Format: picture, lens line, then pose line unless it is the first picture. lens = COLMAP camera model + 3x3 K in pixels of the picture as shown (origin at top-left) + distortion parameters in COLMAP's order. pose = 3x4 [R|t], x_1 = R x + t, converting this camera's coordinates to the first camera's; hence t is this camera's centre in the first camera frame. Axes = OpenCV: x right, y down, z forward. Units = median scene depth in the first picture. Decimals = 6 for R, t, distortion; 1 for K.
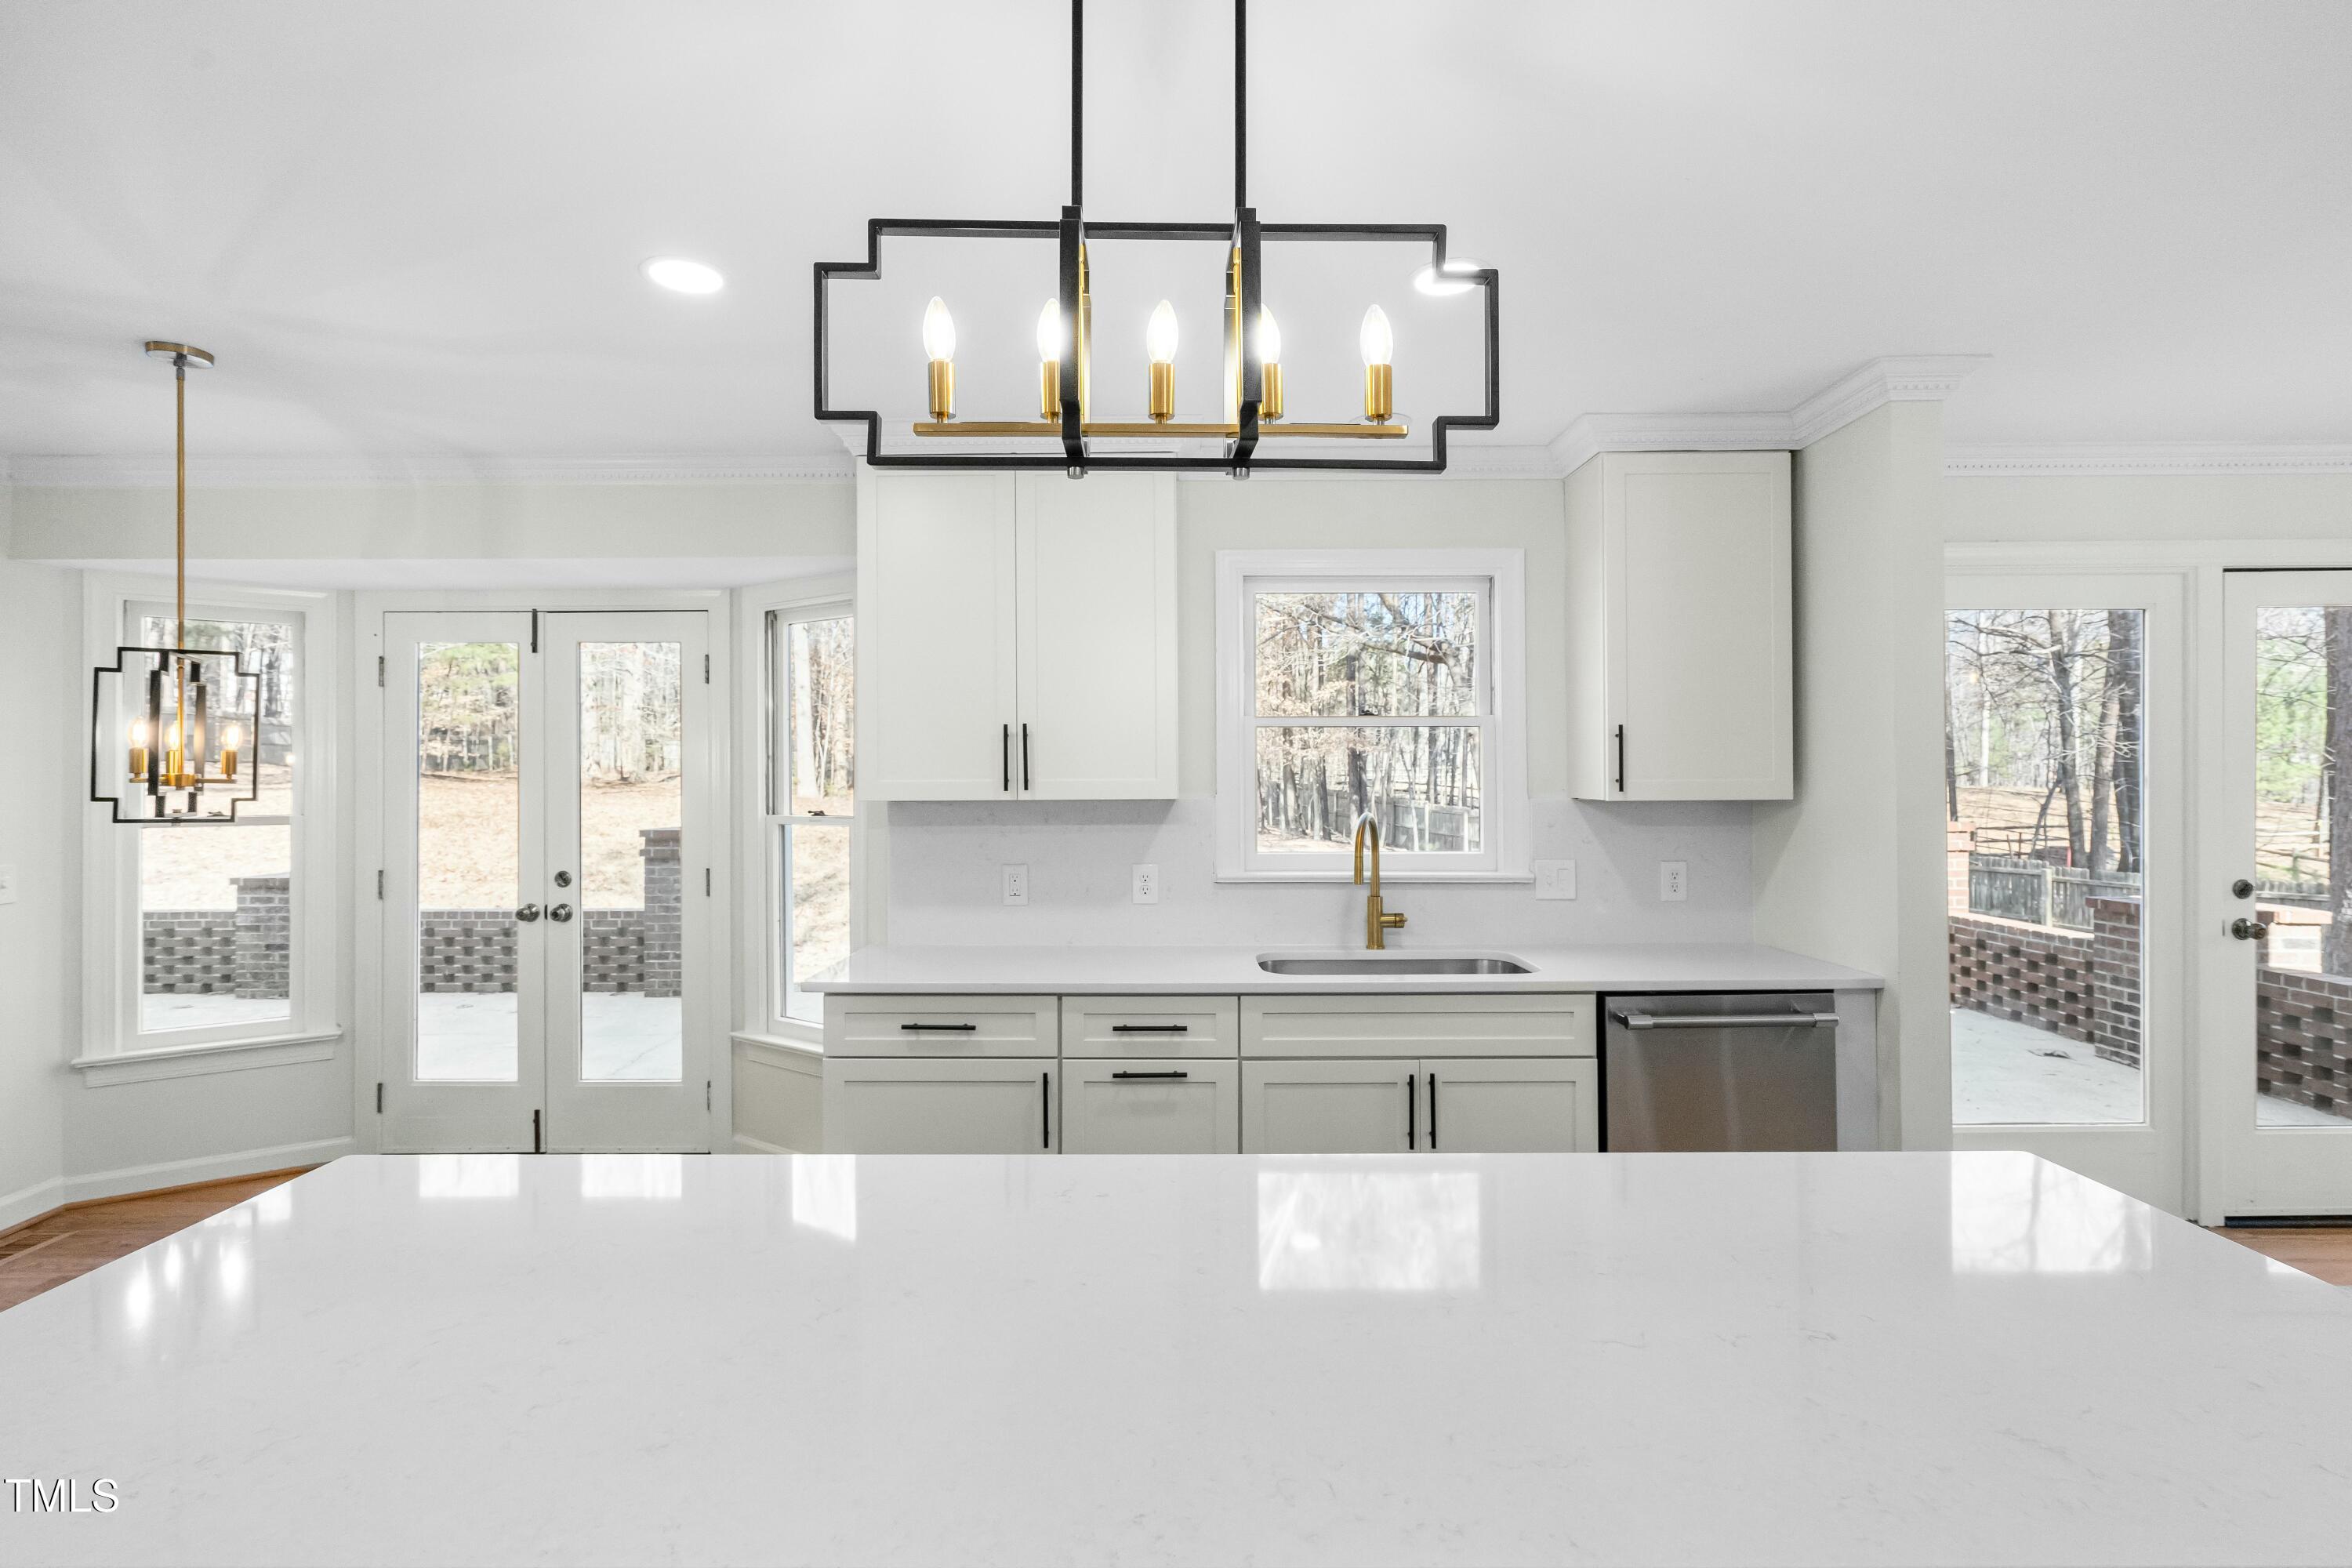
lens RADIAL K [[1073.9, 0, 1173.3], [0, 1073.9, 788.5], [0, 0, 1]] dist [-0.000232, 0.000795]
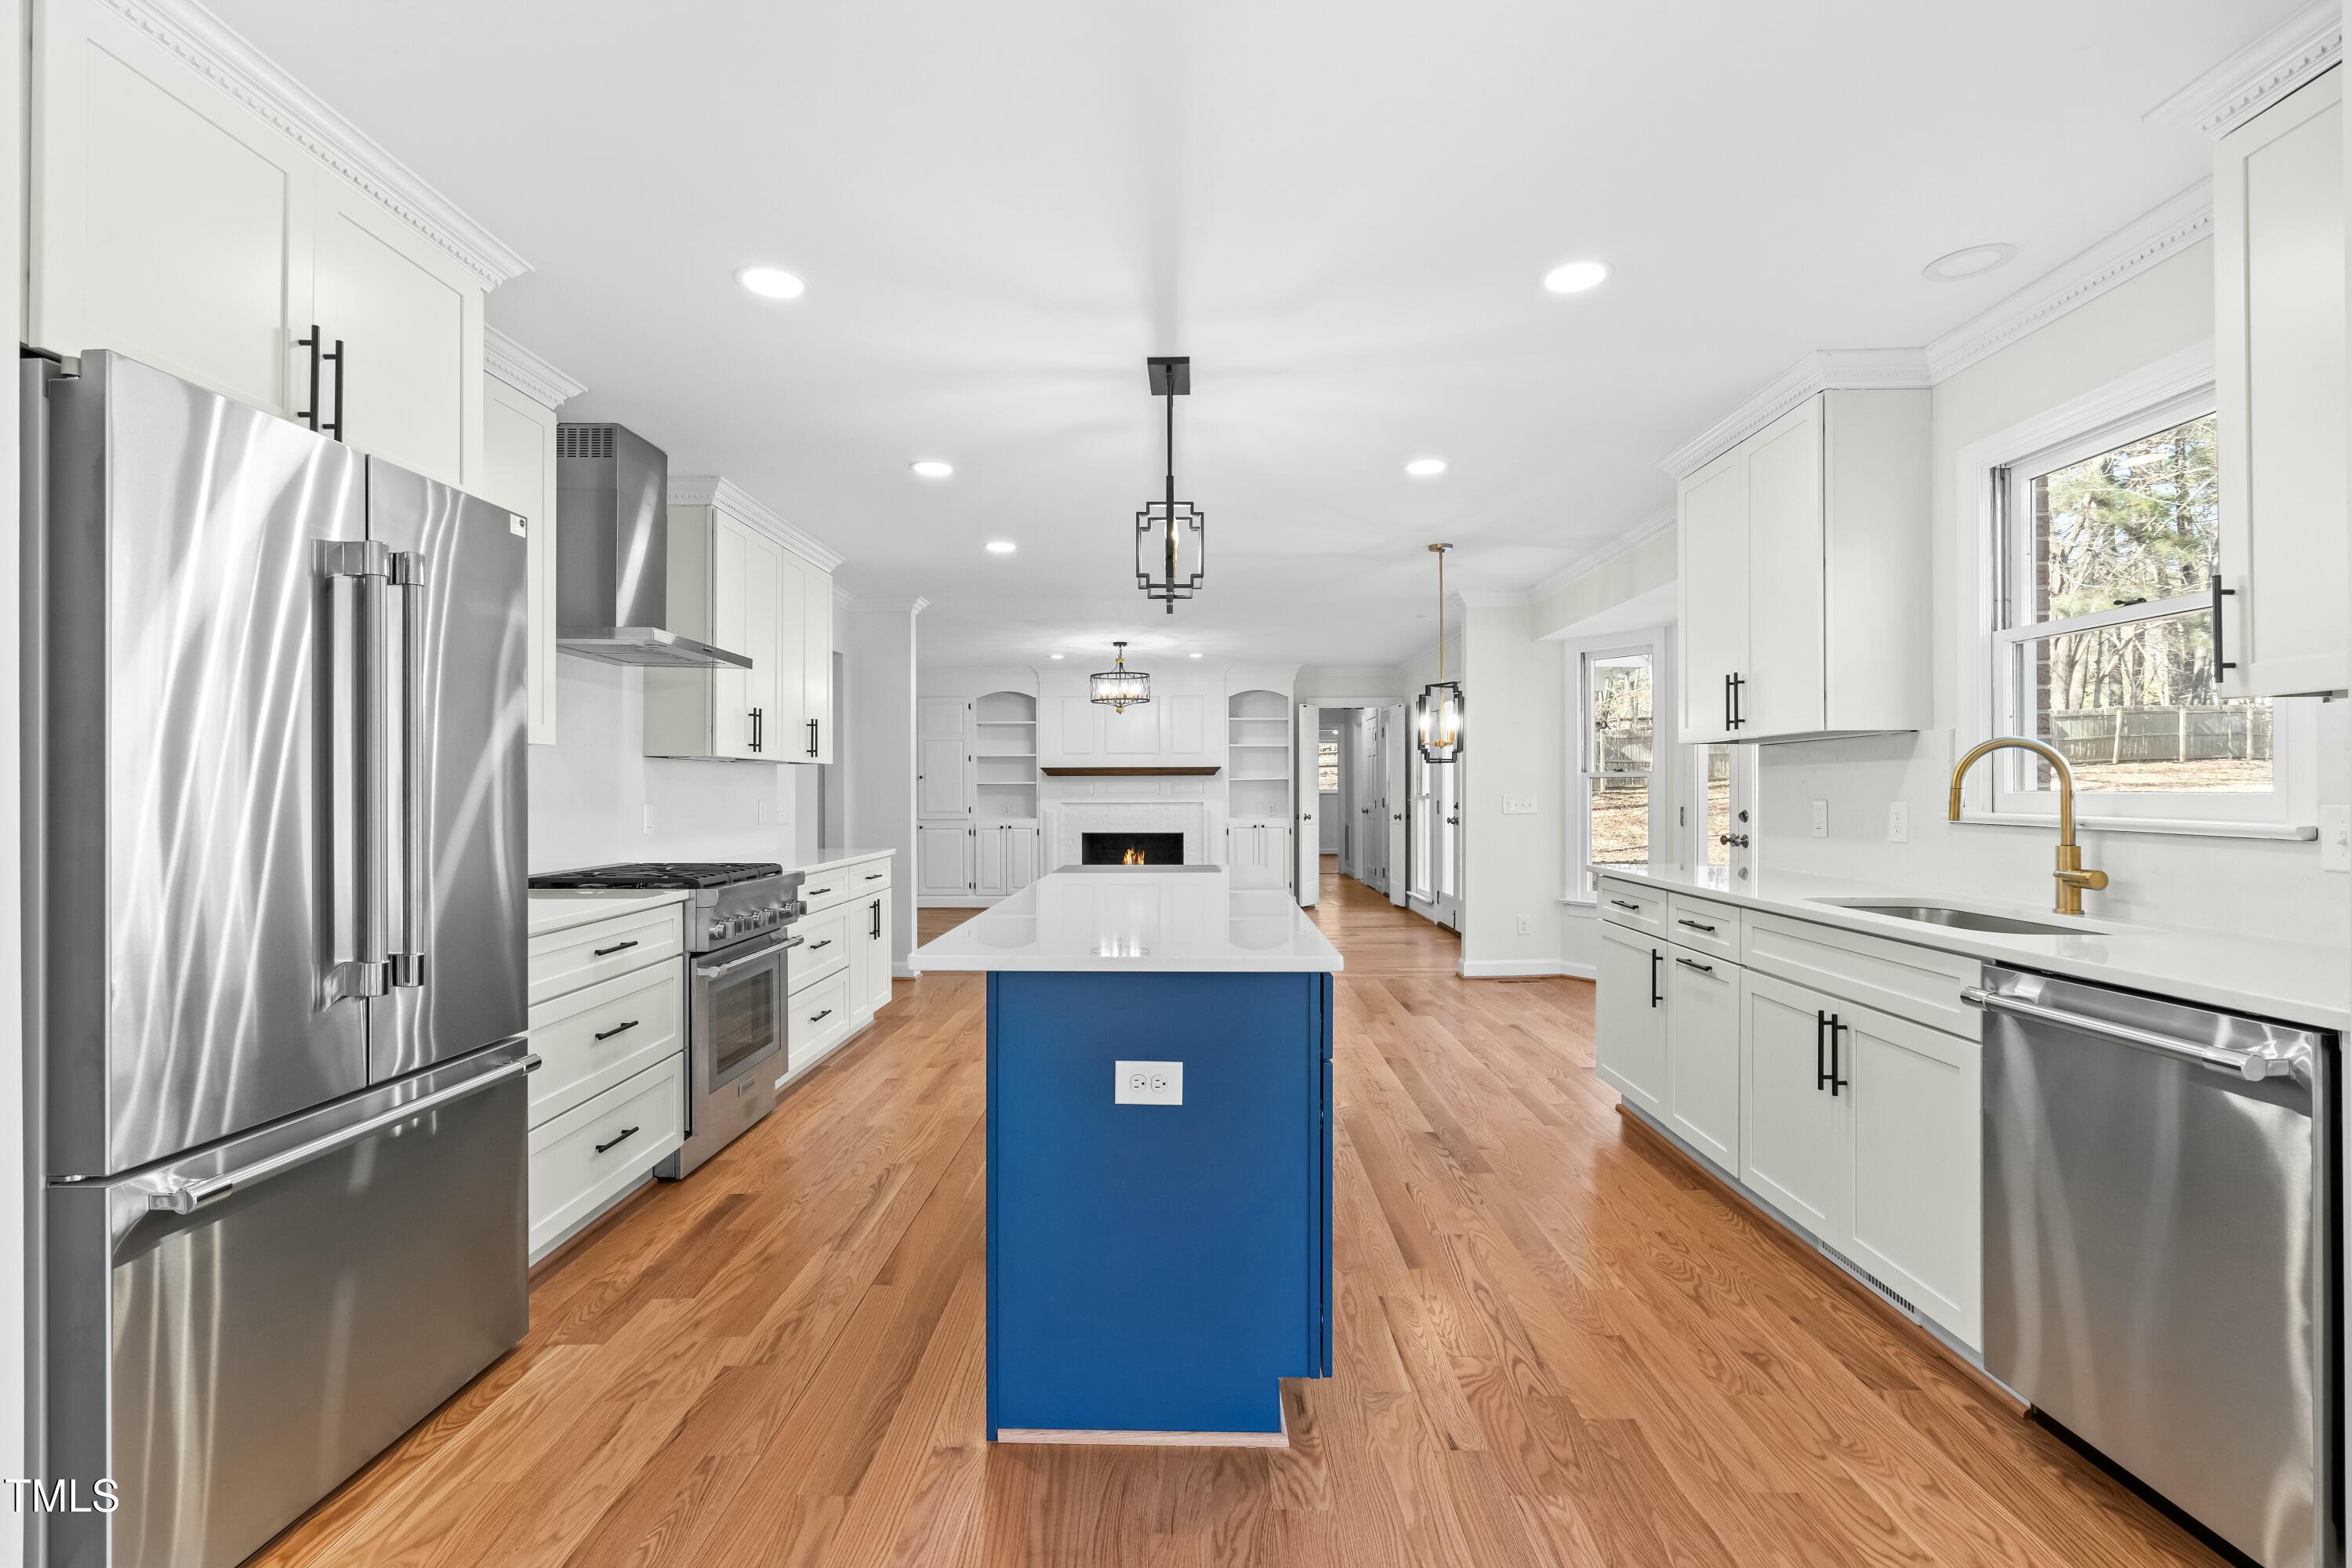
lens RADIAL K [[1073.9, 0, 1173.3], [0, 1073.9, 788.5], [0, 0, 1]] dist [-0.000232, 0.000795]
pose [[-0.015346, 0.004010, -0.999874, 0.962180], [-0.009817, 0.999943, 0.004161, 0.062569], [0.999834, 0.009880, -0.015306, 0.371839]]
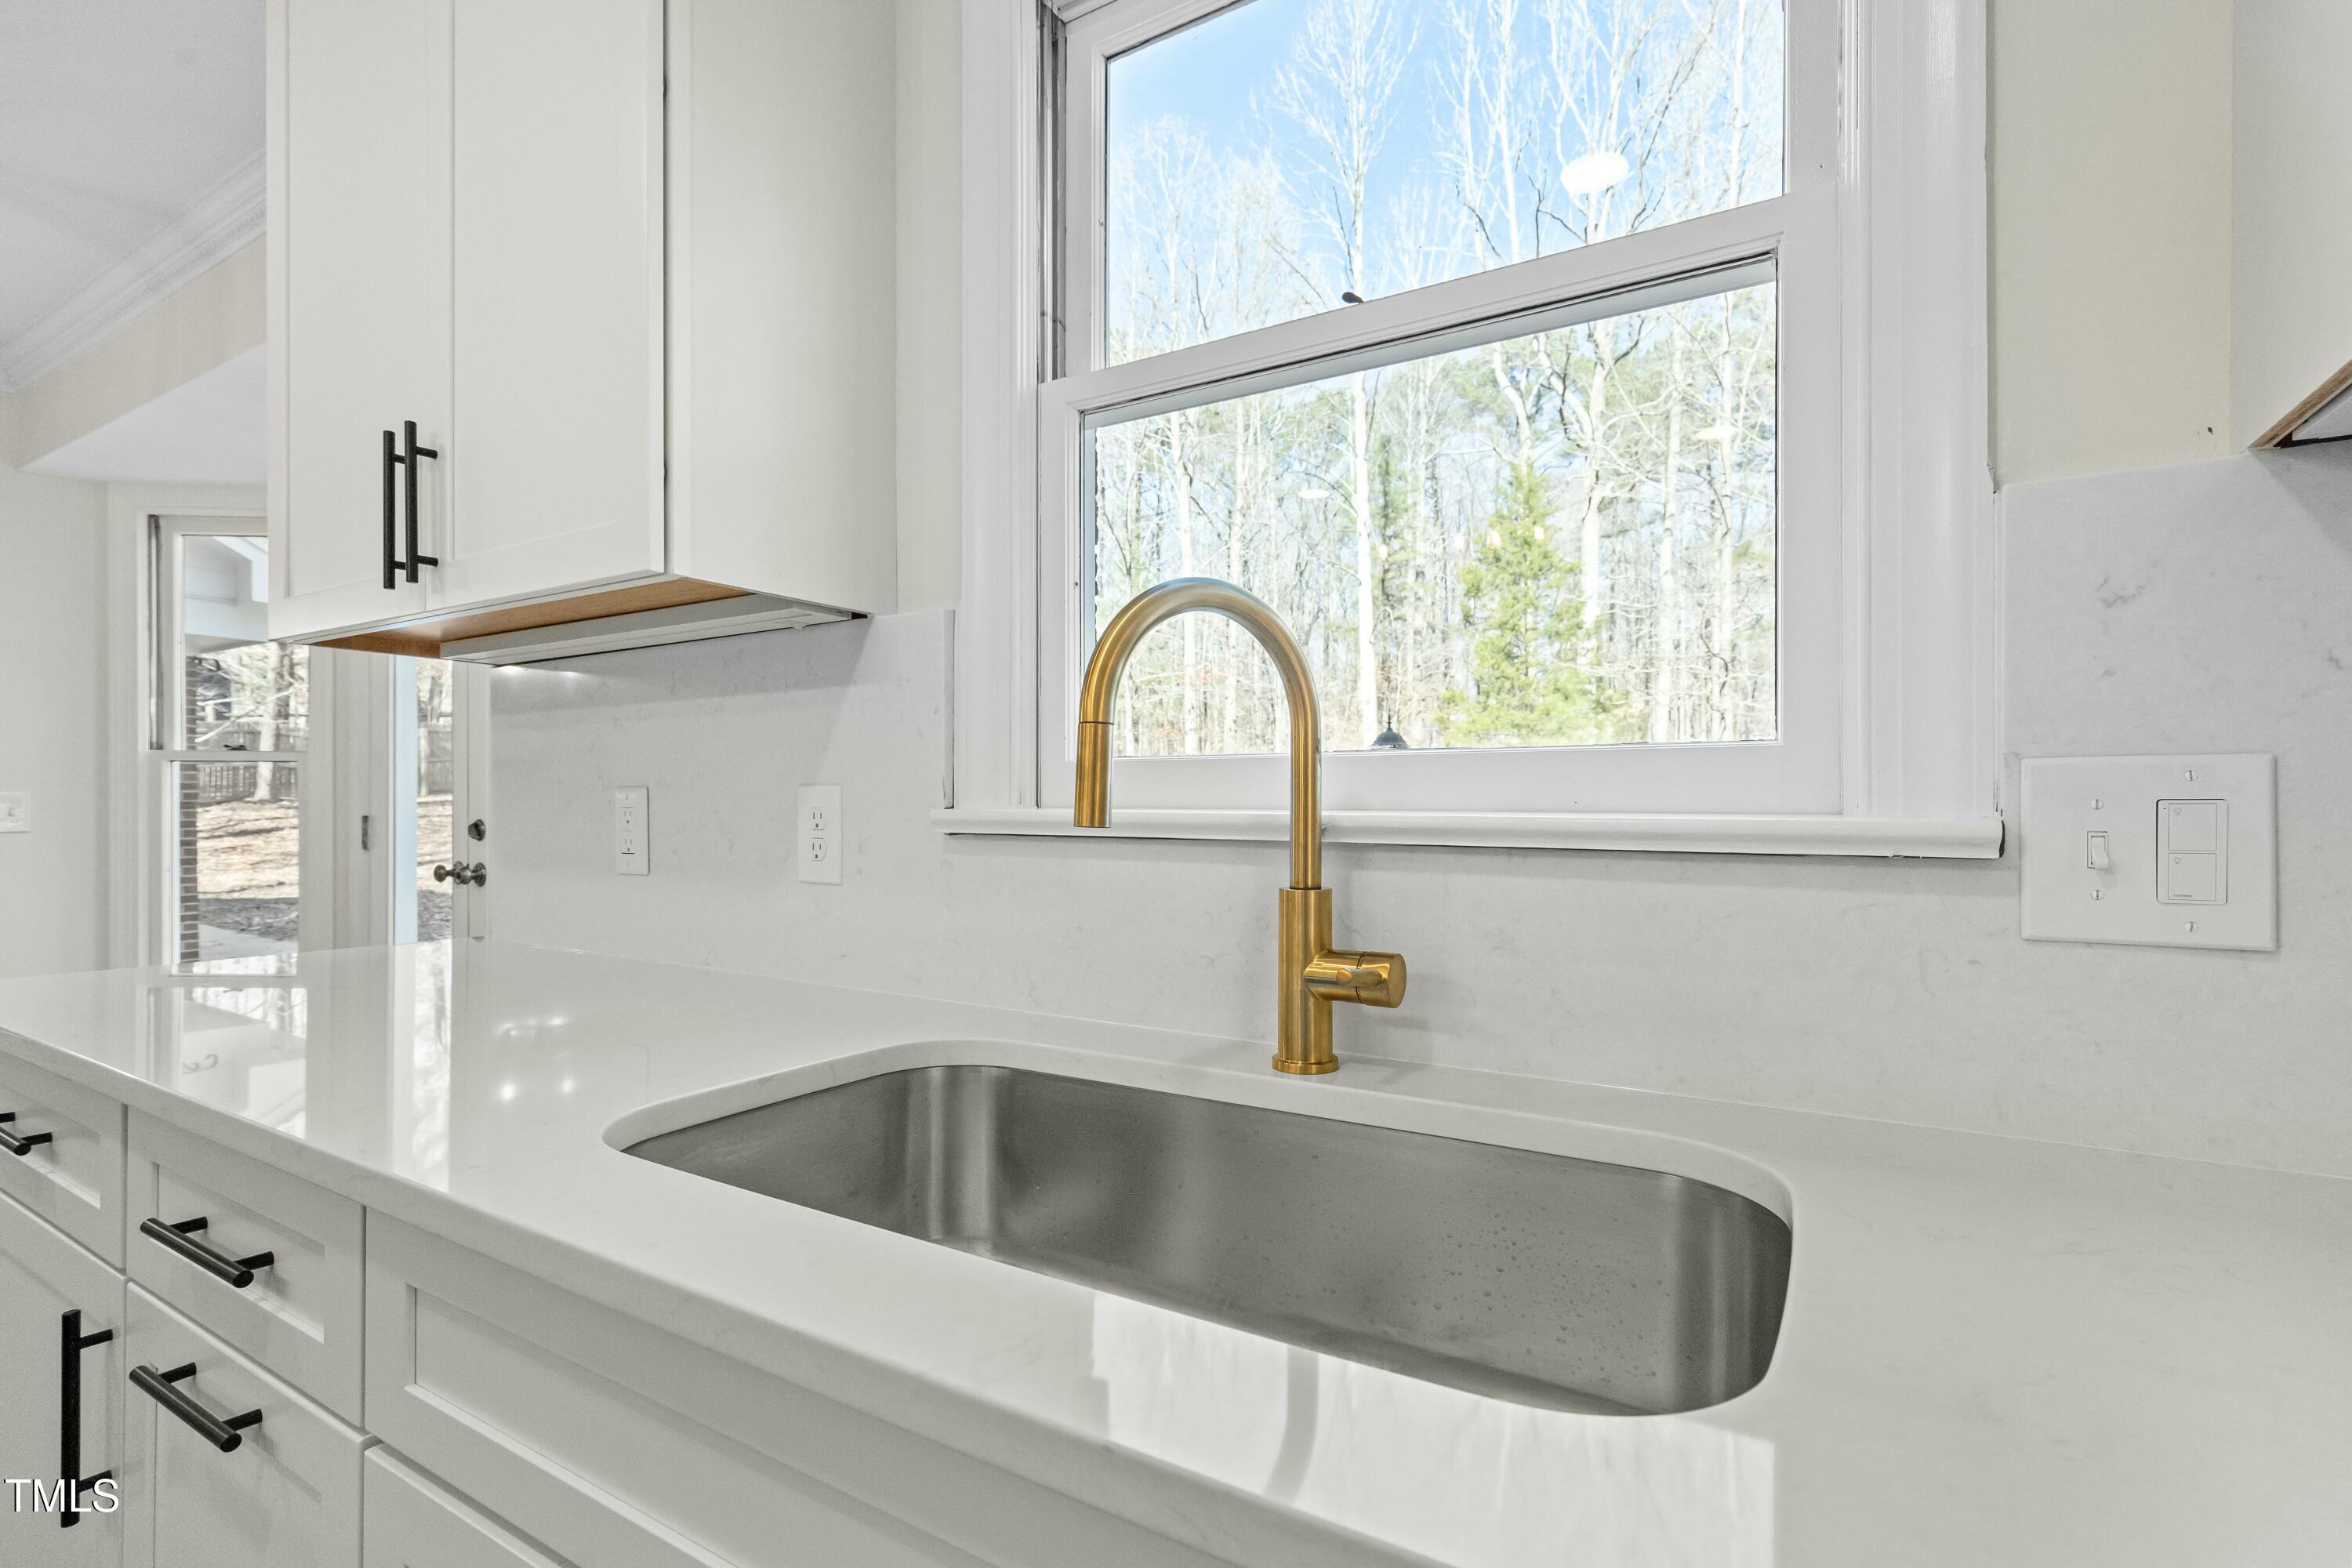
lens RADIAL K [[1073.9, 0, 1173.3], [0, 1073.9, 788.5], [0, 0, 1]] dist [-0.000232, 0.000795]
pose [[0.855350, -0.002219, -0.518045, 0.305652], [-0.009477, 0.999756, -0.019929, 0.079768], [0.517964, 0.021956, 0.855121, 0.734853]]
